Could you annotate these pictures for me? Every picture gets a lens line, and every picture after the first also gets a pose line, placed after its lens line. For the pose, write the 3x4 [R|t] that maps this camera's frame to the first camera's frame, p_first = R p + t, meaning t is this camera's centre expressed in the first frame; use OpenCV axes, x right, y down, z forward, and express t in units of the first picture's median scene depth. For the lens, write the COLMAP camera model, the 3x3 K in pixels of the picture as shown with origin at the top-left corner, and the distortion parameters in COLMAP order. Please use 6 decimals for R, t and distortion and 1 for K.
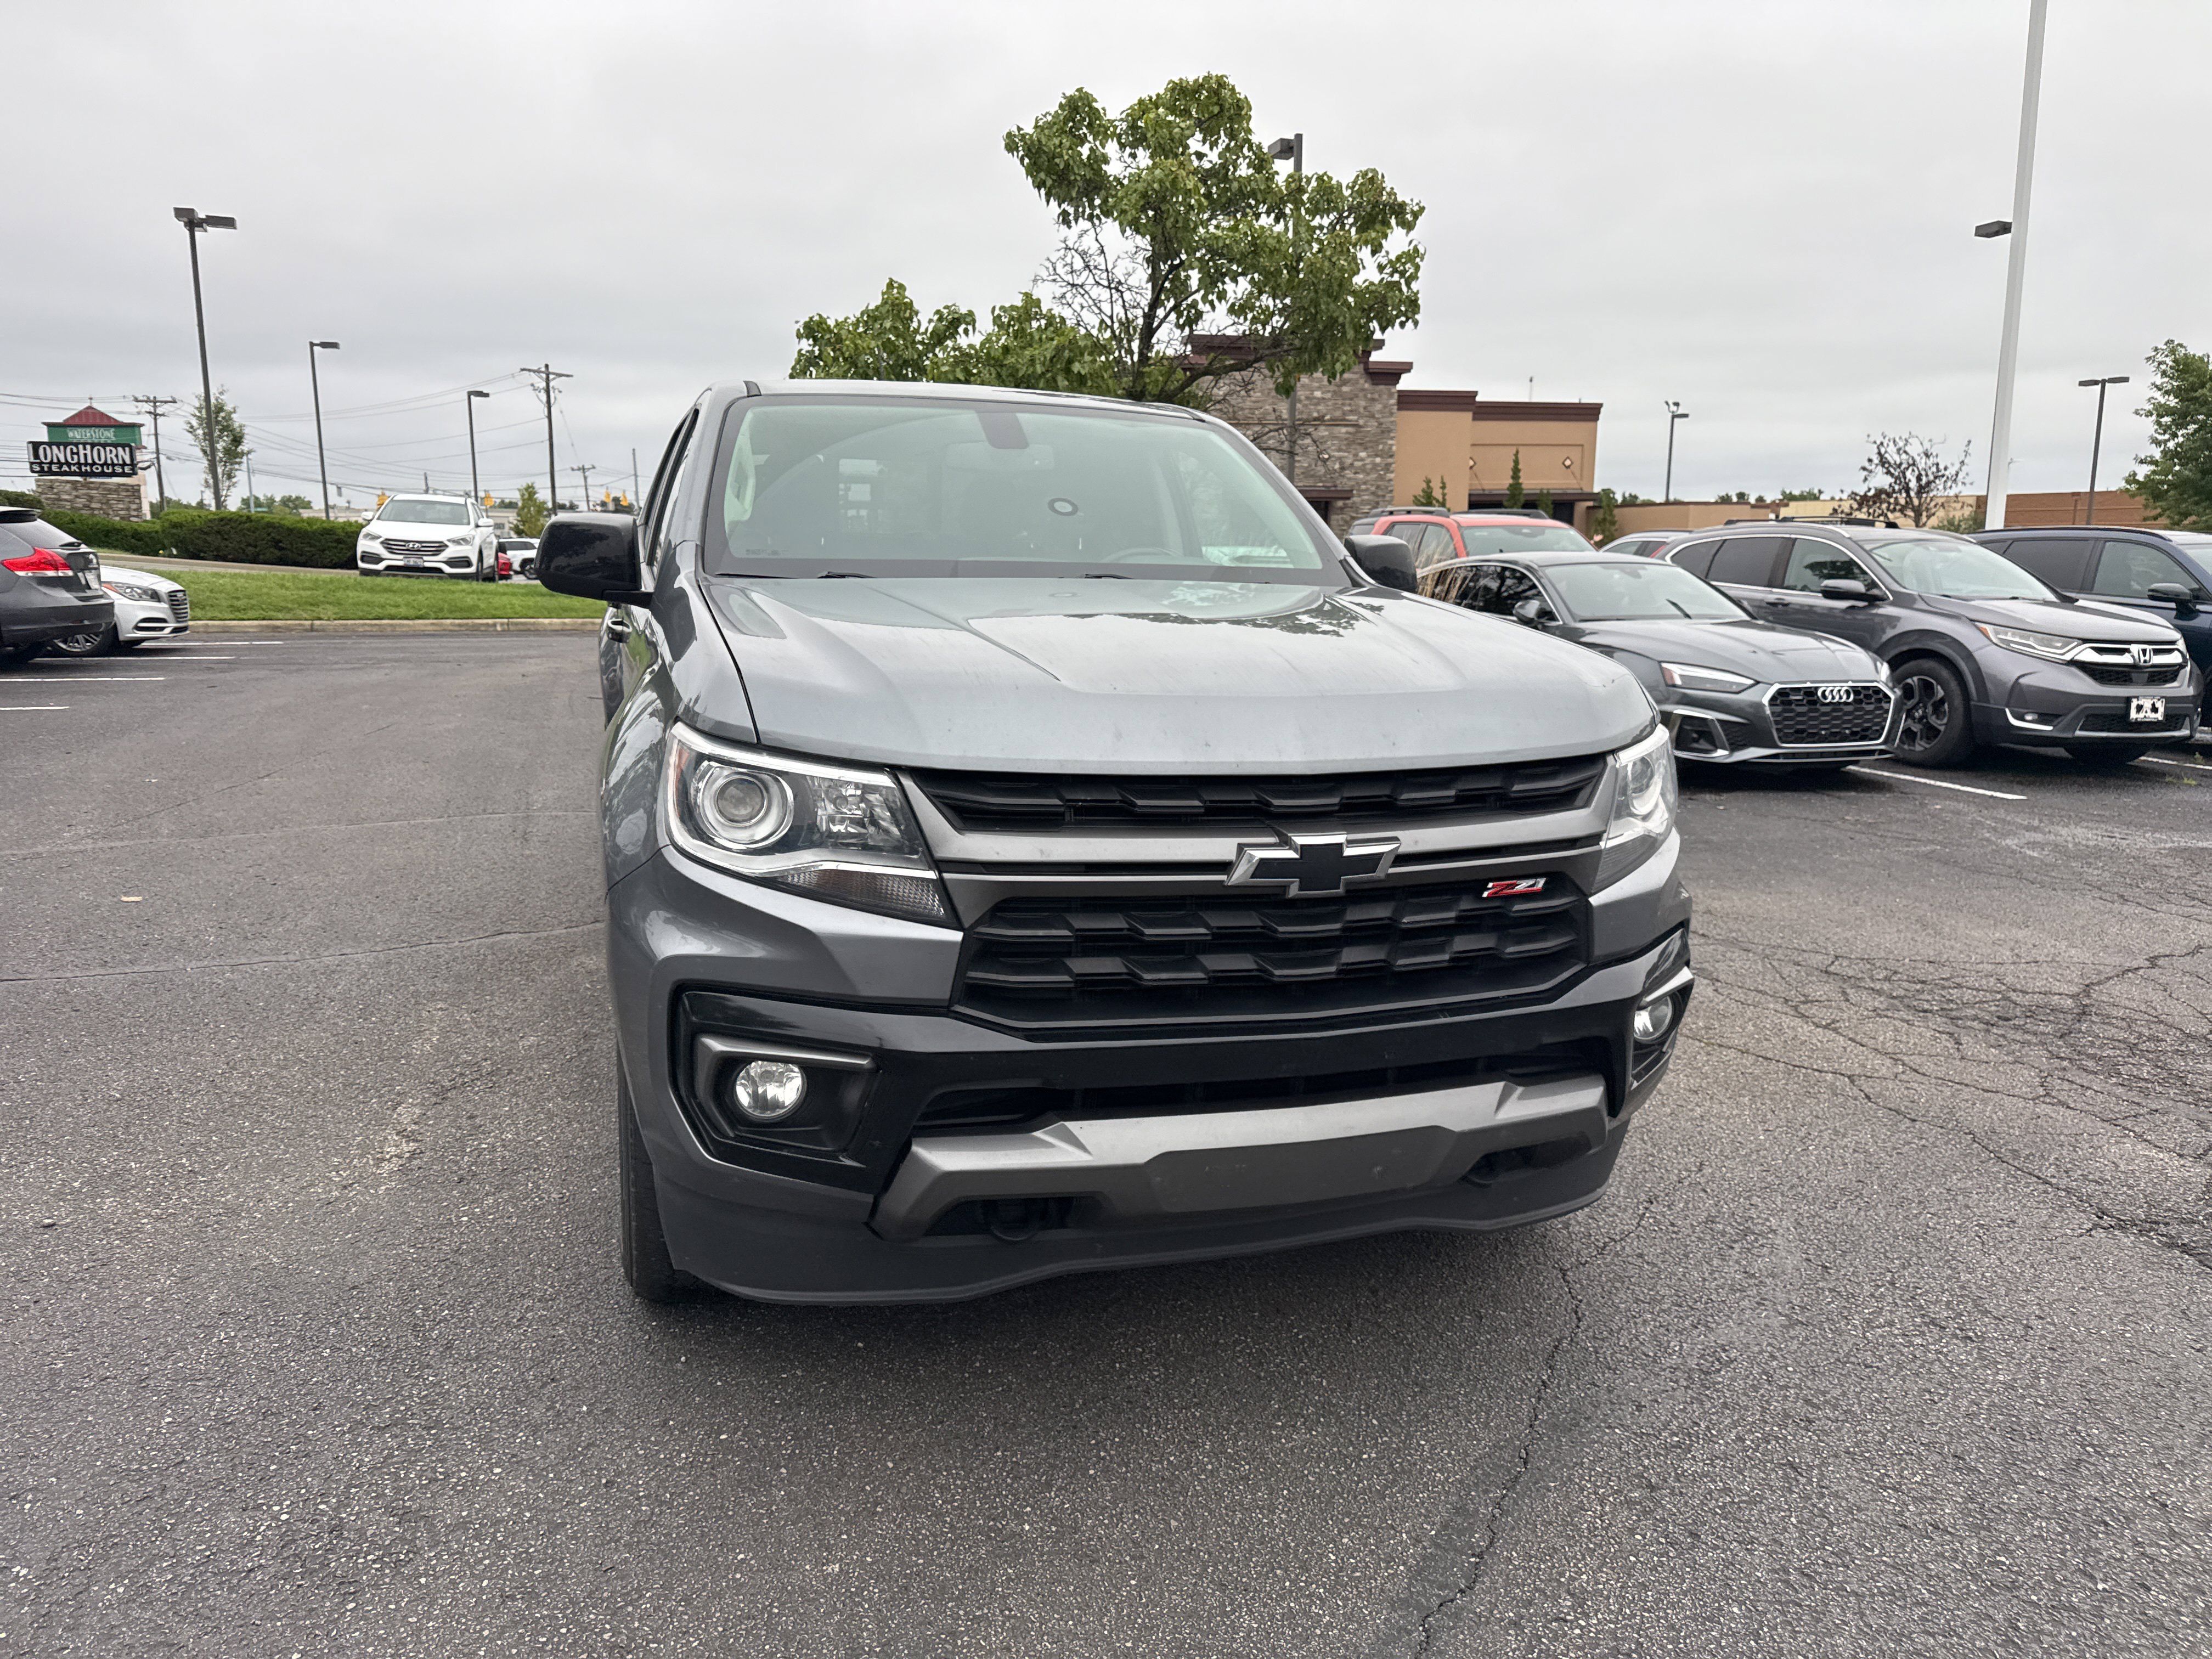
lens RADIAL K [[1568.3, 0, 1094.3], [0, 1568.3, 834.2], [0, 0, 1]] dist [0.019294, -0.020650]
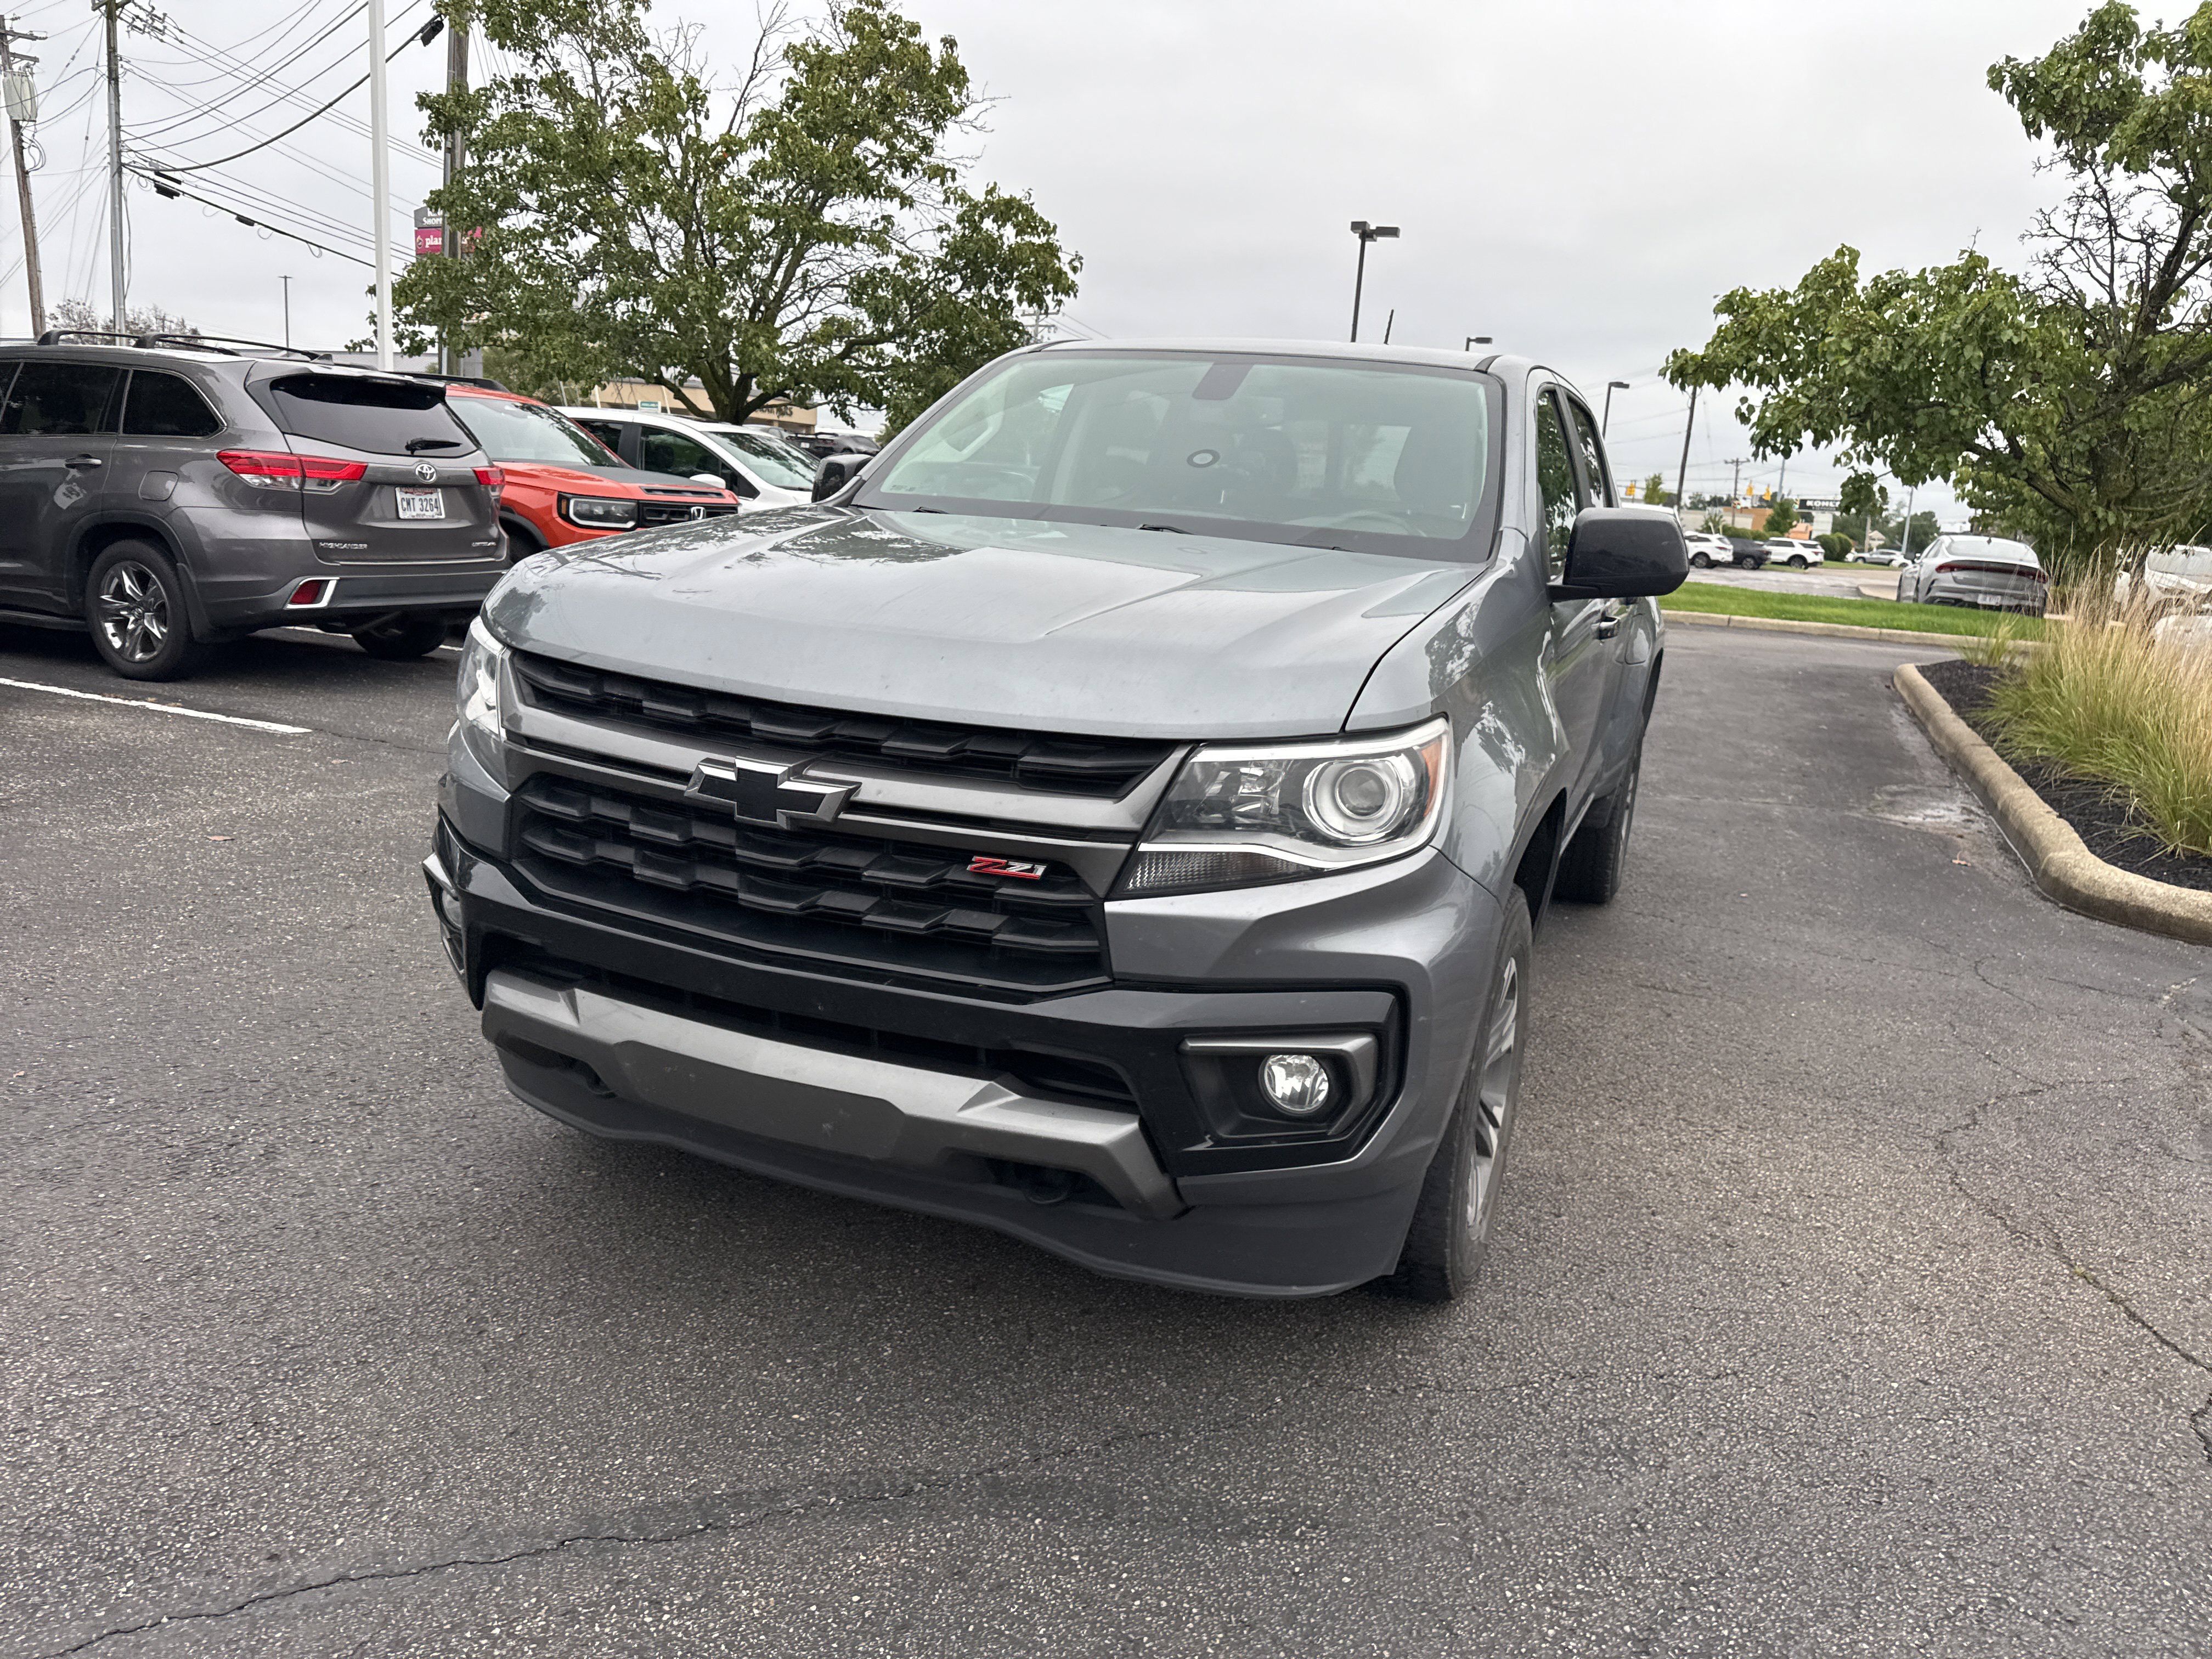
lens RADIAL K [[1554.8, 0, 1091.1], [0, 1554.8, 814.0], [0, 0, 1]] dist [0.014931, -0.017763]
pose [[0.766187, 0.171443, -0.619326, 0.459620], [-0.174702, 0.983028, 0.055995, -0.029383], [0.618415, 0.065295, 0.783135, 0.185046]]
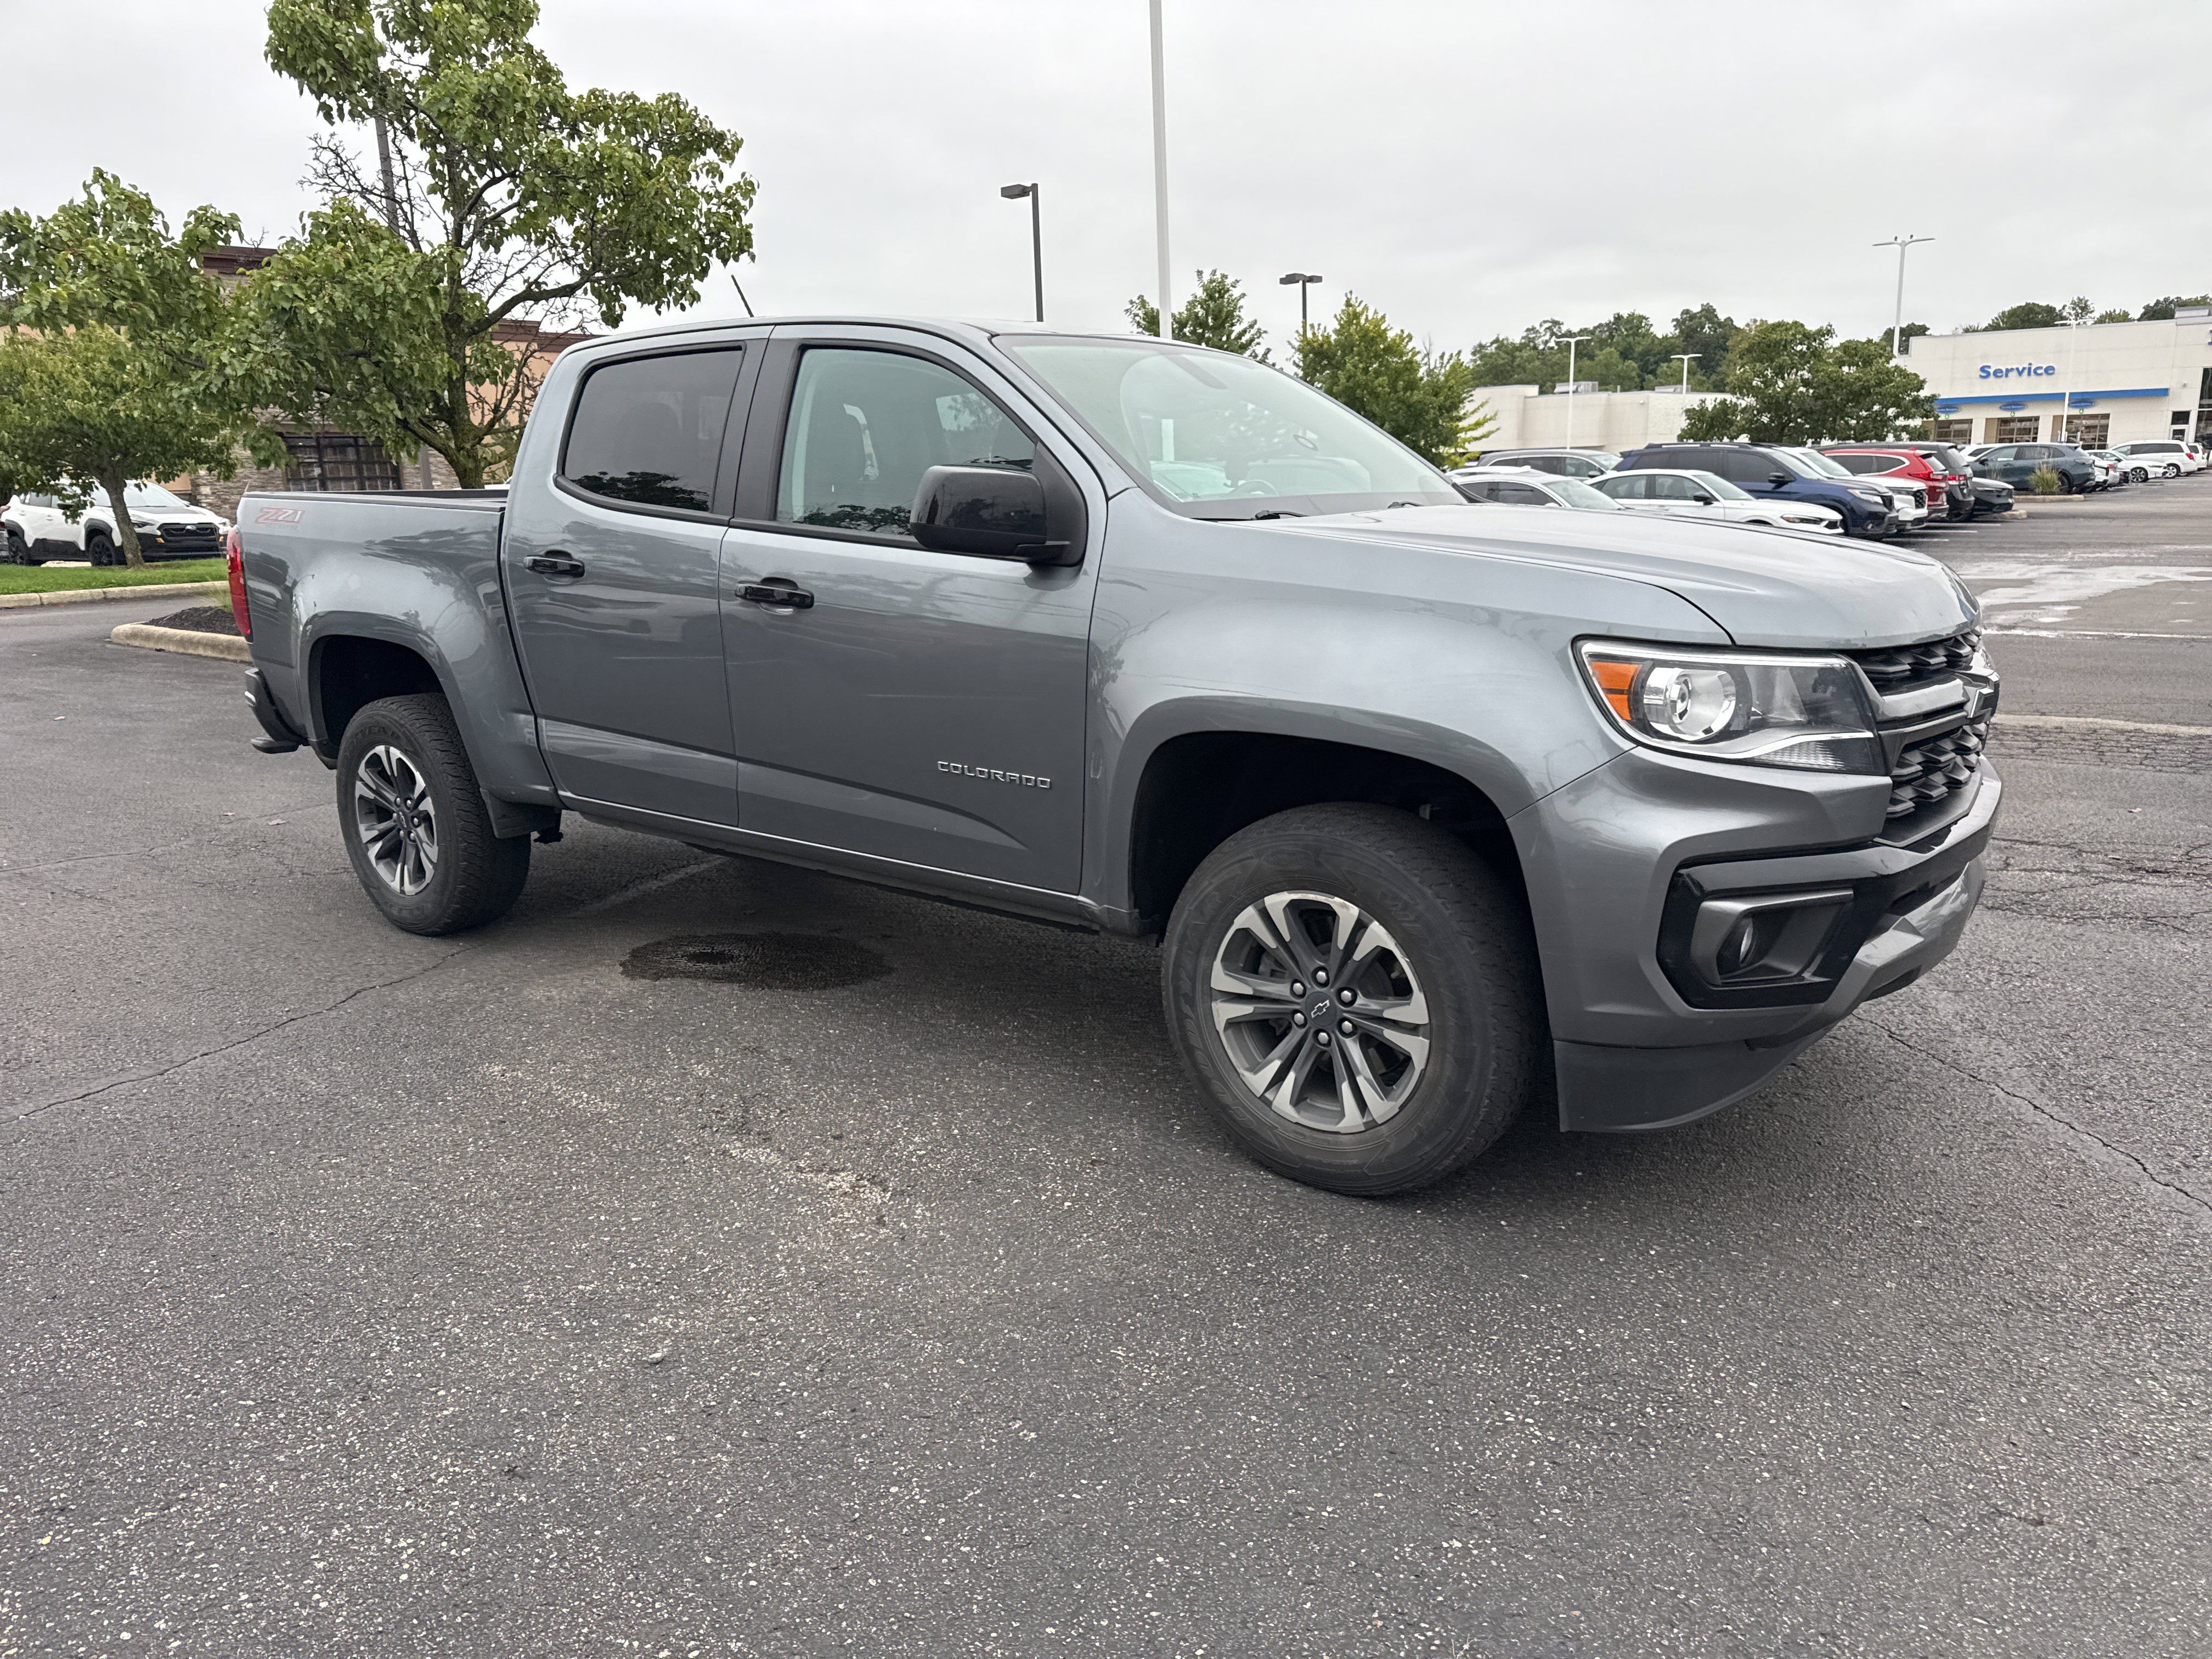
lens RADIAL K [[1572.6, 0, 1093.2], [0, 1572.6, 849.4], [0, 0, 1]] dist [0.026134, -0.029556]
pose [[0.820138, -0.160118, 0.549306, -0.653355], [0.134214, 0.987096, 0.087343, -0.038272], [-0.556202, 0.002091, 0.831044, 0.143958]]
